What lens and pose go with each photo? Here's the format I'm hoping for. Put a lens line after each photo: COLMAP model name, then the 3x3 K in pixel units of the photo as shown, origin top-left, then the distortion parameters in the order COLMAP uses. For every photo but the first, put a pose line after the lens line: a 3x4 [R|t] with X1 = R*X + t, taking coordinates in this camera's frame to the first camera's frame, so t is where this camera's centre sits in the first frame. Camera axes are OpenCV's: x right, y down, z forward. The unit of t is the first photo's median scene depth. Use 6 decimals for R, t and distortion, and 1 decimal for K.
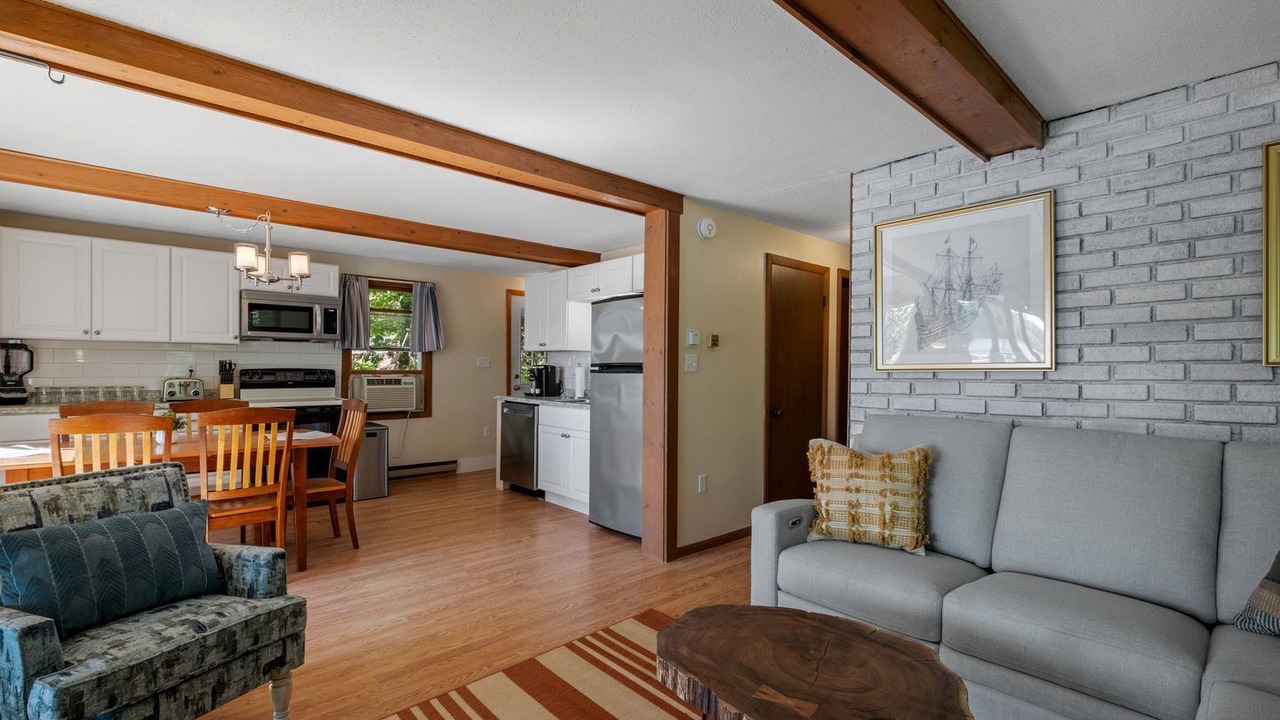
lens RADIAL K [[565.6, 0, 644.5], [0, 565.6, 356.8], [0, 0, 1]] dist [-0.003278, -0.000688]
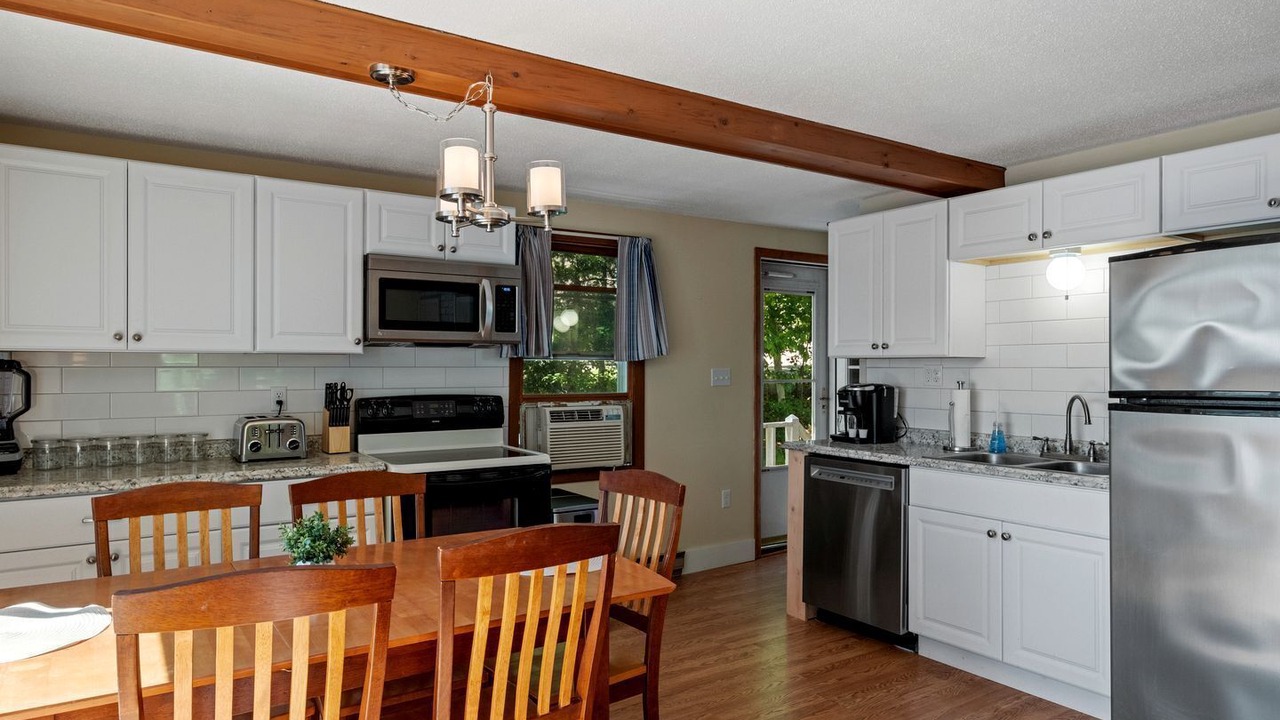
lens RADIAL K [[774.9, 0, 642.9], [0, 774.9, 344.7], [0, 0, 1]] dist [0.003203, 0.002411]
pose [[0.990927, -0.011971, -0.133868, -0.342129], [0.010646, 0.999887, -0.010615, -0.019930], [0.133980, 0.009094, 0.990942, 0.288249]]
